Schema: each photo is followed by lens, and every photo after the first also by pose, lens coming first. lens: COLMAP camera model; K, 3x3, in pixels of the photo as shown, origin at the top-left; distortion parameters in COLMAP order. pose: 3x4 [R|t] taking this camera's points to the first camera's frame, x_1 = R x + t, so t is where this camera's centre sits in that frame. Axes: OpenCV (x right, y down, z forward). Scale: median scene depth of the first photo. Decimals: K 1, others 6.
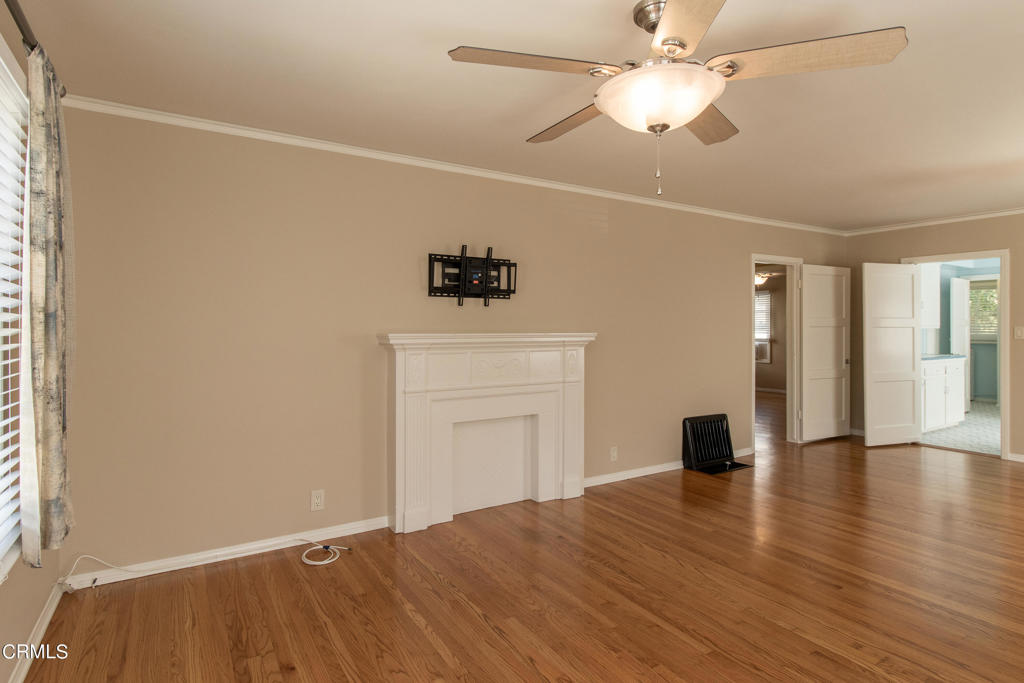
lens RADIAL K [[560.4, 0, 517.5], [0, 560.4, 323.9], [0, 0, 1]] dist [-0.001190, -0.000474]
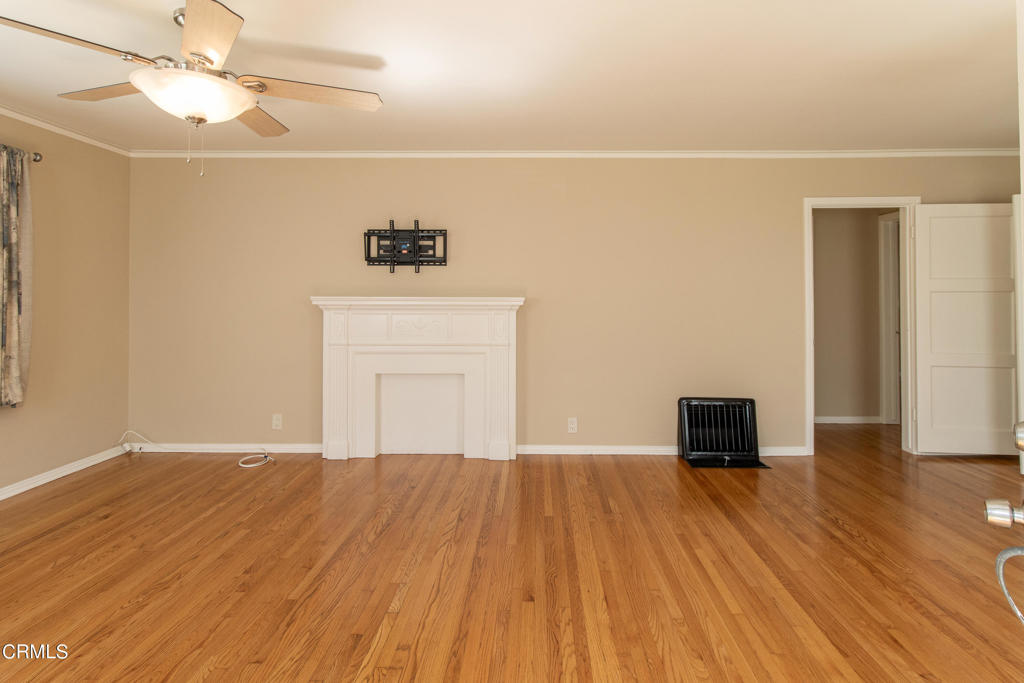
lens RADIAL K [[537.2, 0, 517.1], [0, 537.2, 287.3], [0, 0, 1]] dist [-0.002172, -0.000928]
pose [[0.831391, -0.005502, -0.555660, 0.725366], [0.001739, 0.999972, -0.007299, 0.005794], [0.555685, 0.005102, 0.831377, 0.228748]]
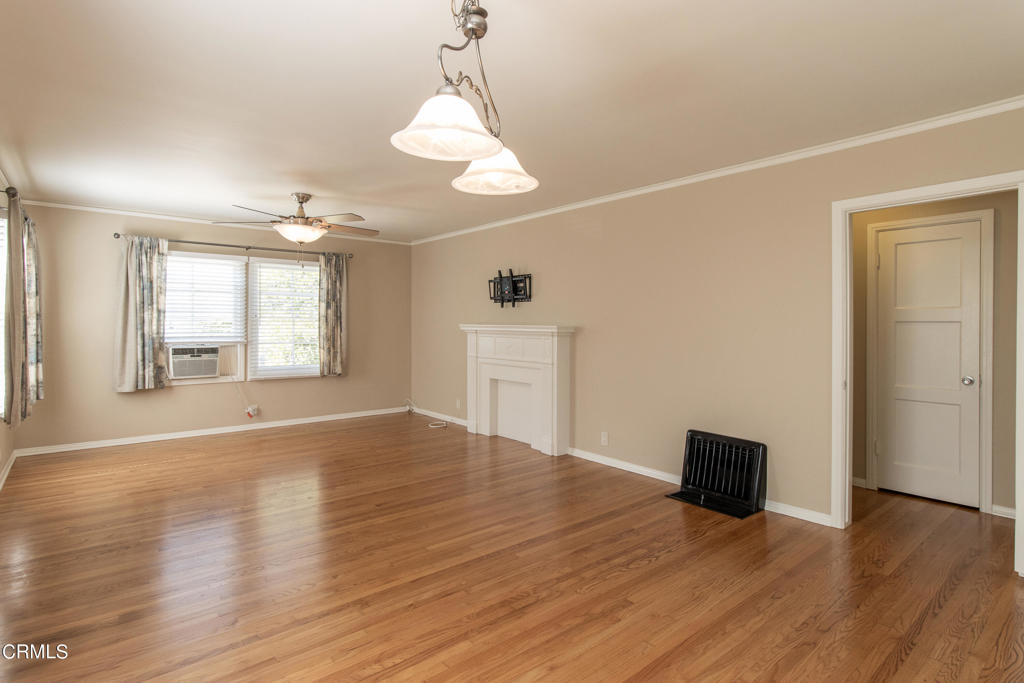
lens RADIAL K [[512.0, 0, 515.1], [0, 512.0, 322.0], [0, 0, 1]] dist [0.001175, -0.000043]
pose [[0.127394, 0.000491, -0.991852, 1.363348], [0.002373, 0.999997, 0.000800, 0.007272], [0.991849, -0.002456, 0.127392, 0.850583]]
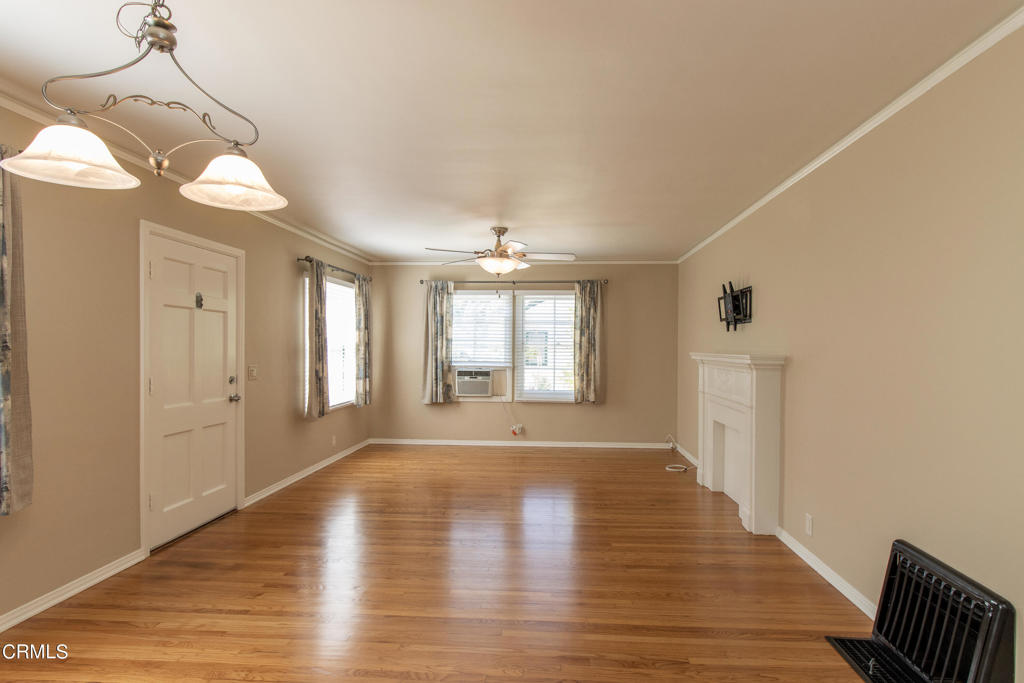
lens RADIAL K [[524.4, 0, 535.7], [0, 524.4, 352.0], [0, 0, 1]] dist [-0.001643, -0.000389]
pose [[-0.576794, 0.003843, -0.816880, 1.121372], [-0.000137, 0.999988, 0.004800, 0.008214], [0.816890, 0.002881, -0.576787, 1.327168]]
